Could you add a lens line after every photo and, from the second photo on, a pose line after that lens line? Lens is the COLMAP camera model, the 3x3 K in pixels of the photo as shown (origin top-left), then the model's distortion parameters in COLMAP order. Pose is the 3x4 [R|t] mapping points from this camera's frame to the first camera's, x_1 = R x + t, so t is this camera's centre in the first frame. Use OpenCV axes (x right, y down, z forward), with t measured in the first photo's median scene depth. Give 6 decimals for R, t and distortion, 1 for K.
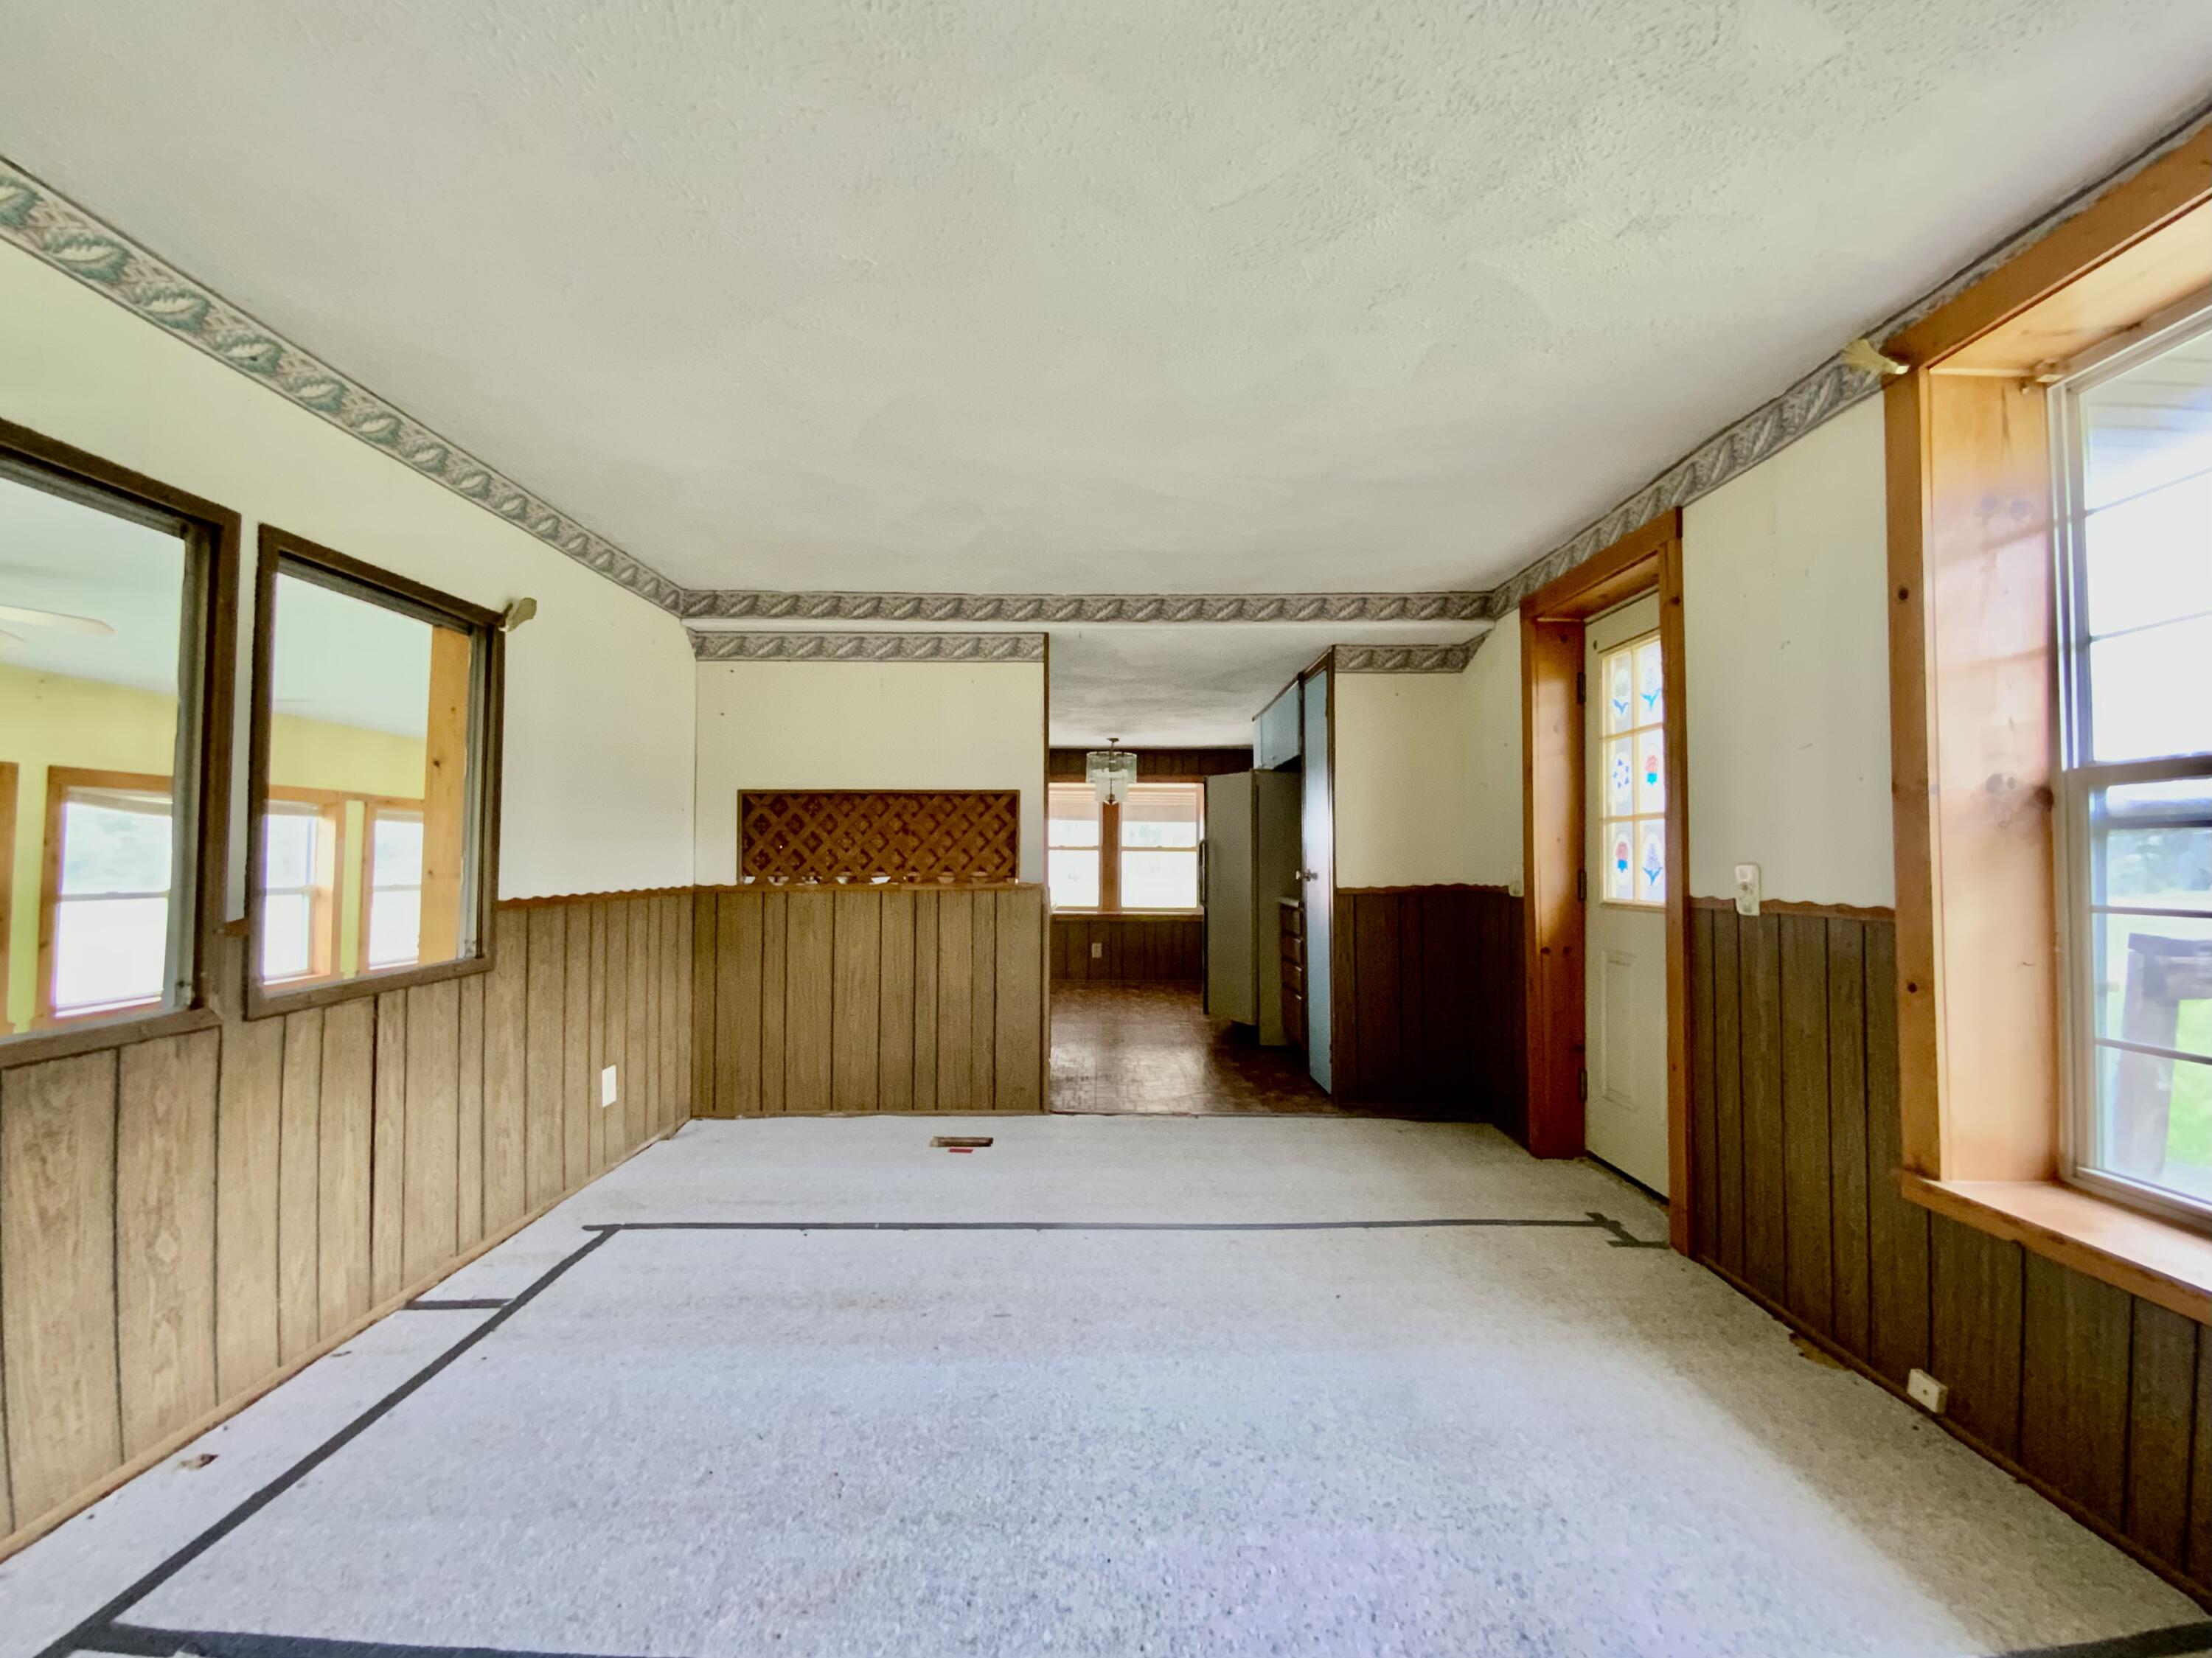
lens RADIAL K [[938.9, 0, 1092.9], [0, 938.9, 828.3], [0, 0, 1]] dist [0.000988, -0.008784]
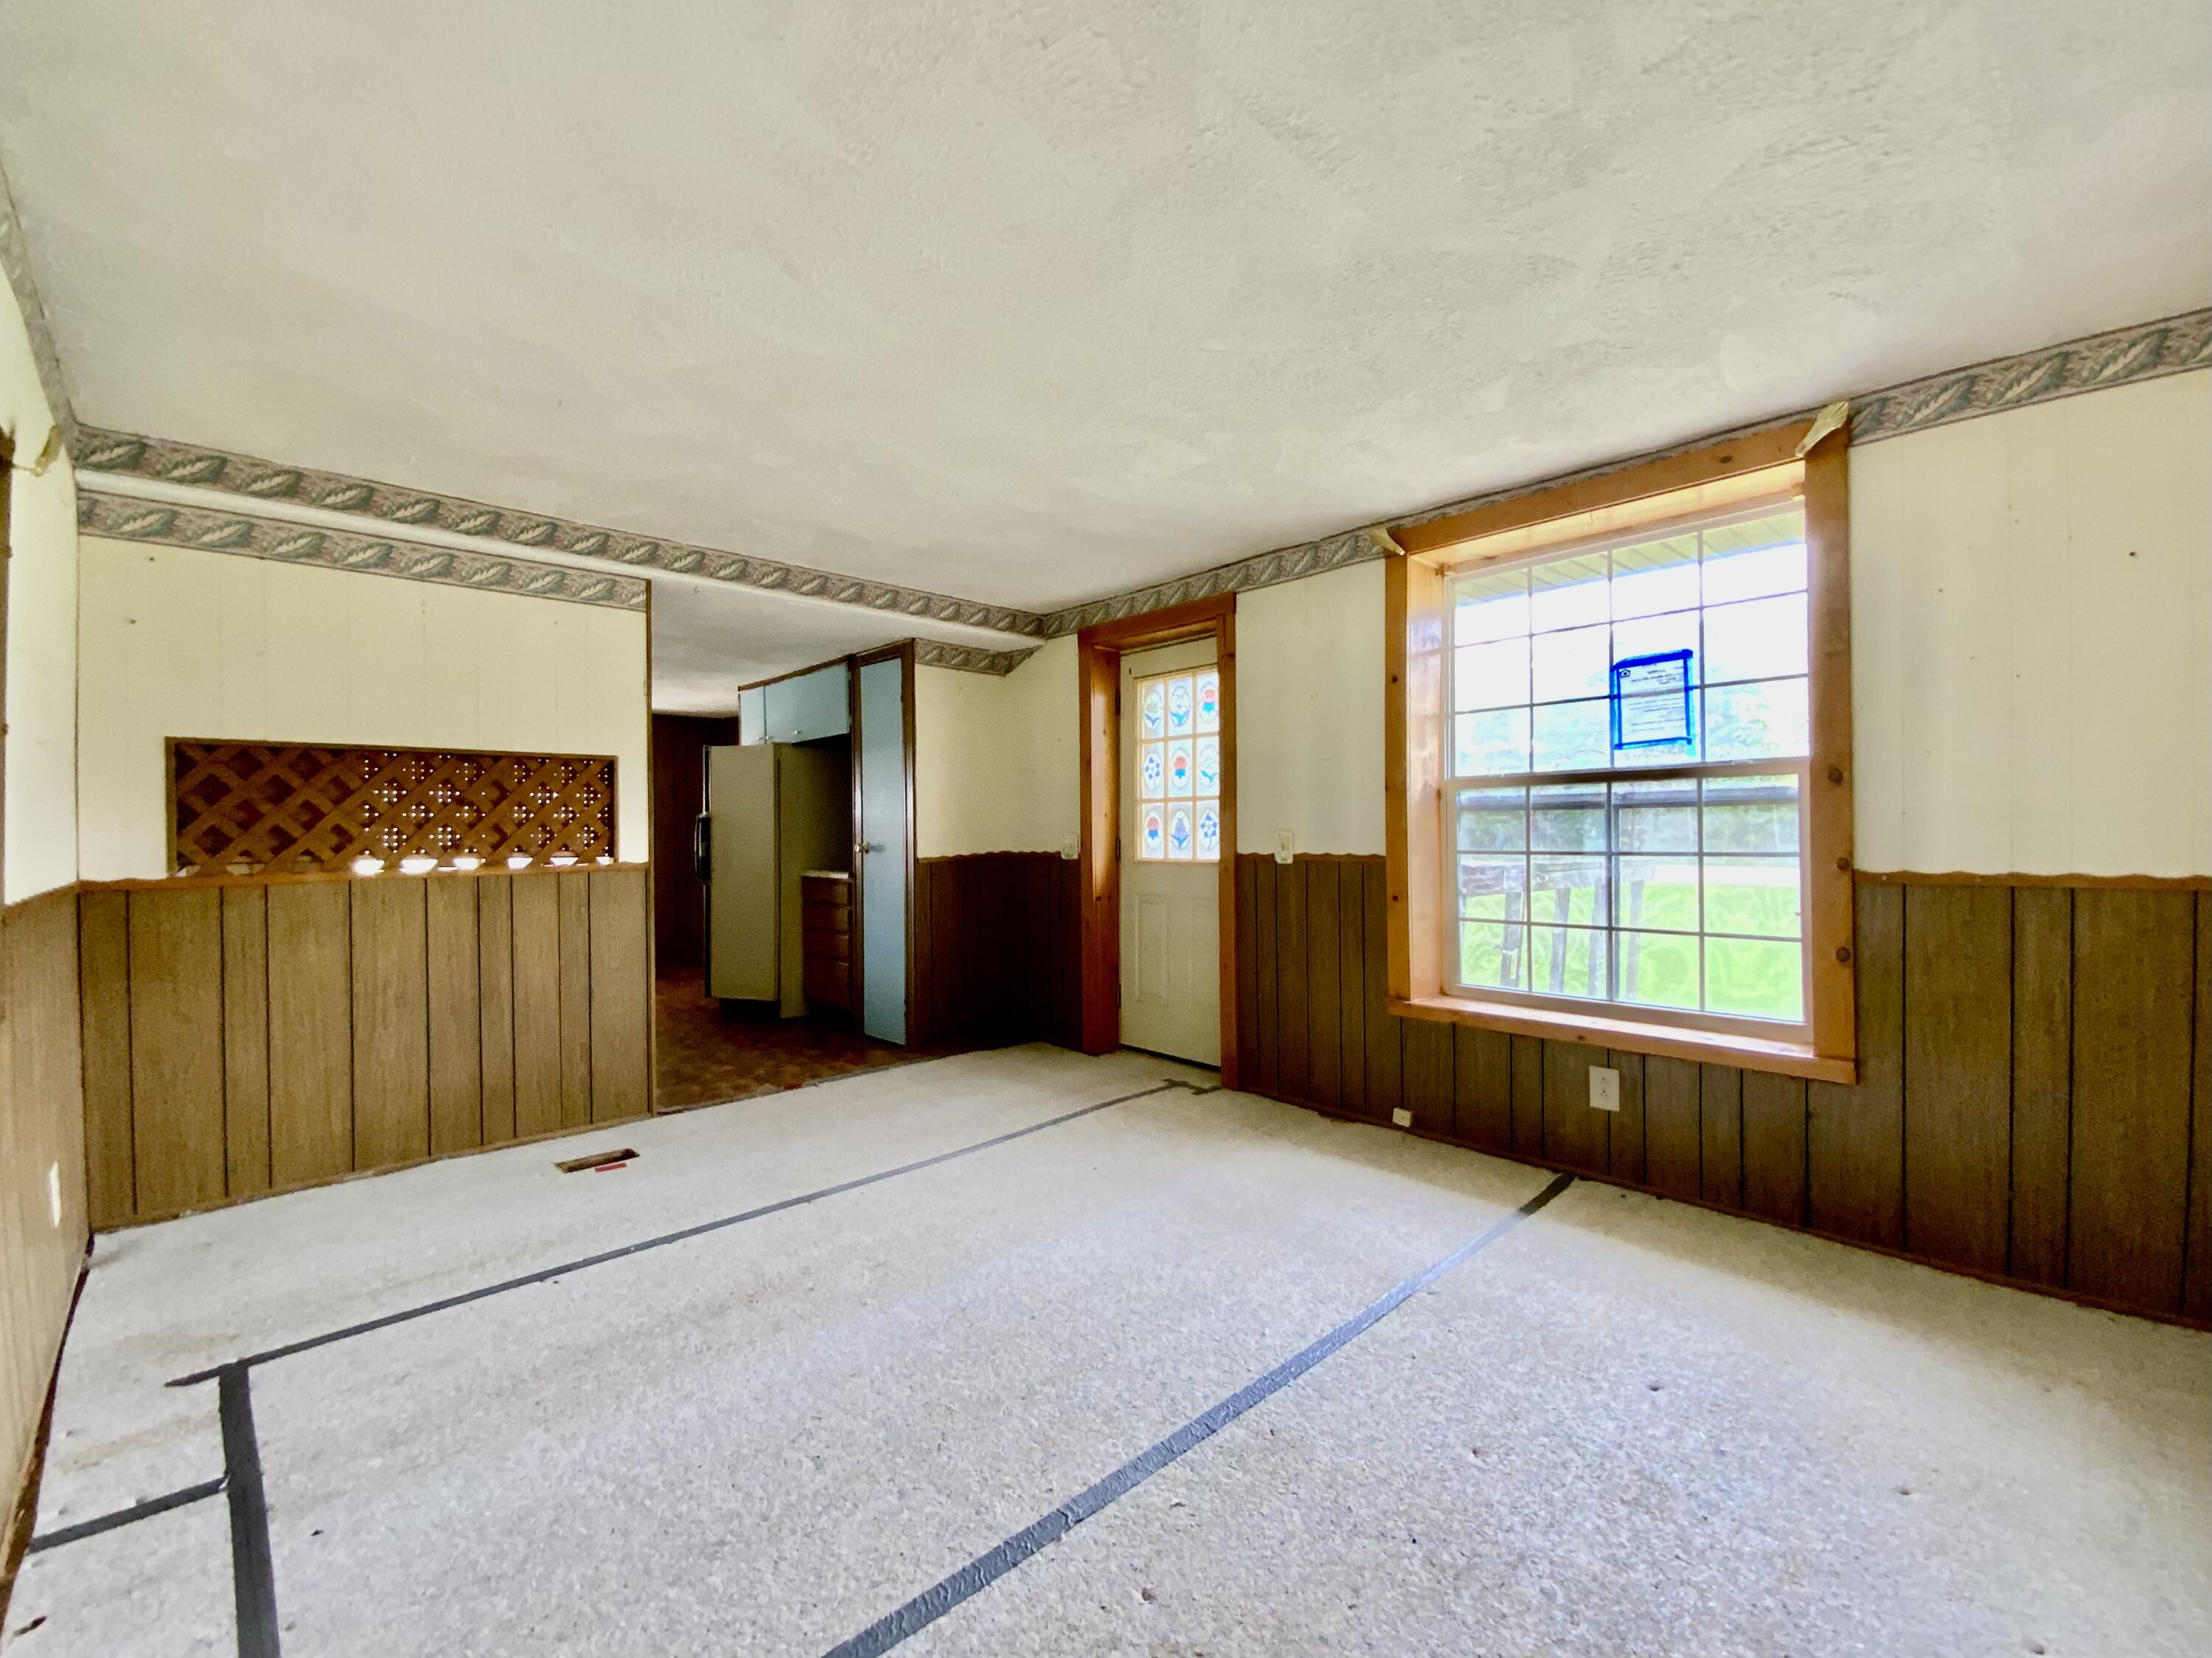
lens RADIAL K [[938.9, 0, 1118.6], [0, 938.9, 834.2], [0, 0, 1]] dist [0.000988, -0.008784]
pose [[0.710072, -0.009837, 0.704060, -0.400664], [-0.012601, 0.999565, 0.026674, 0.002432], [-0.704016, -0.027812, 0.709639, 0.046682]]
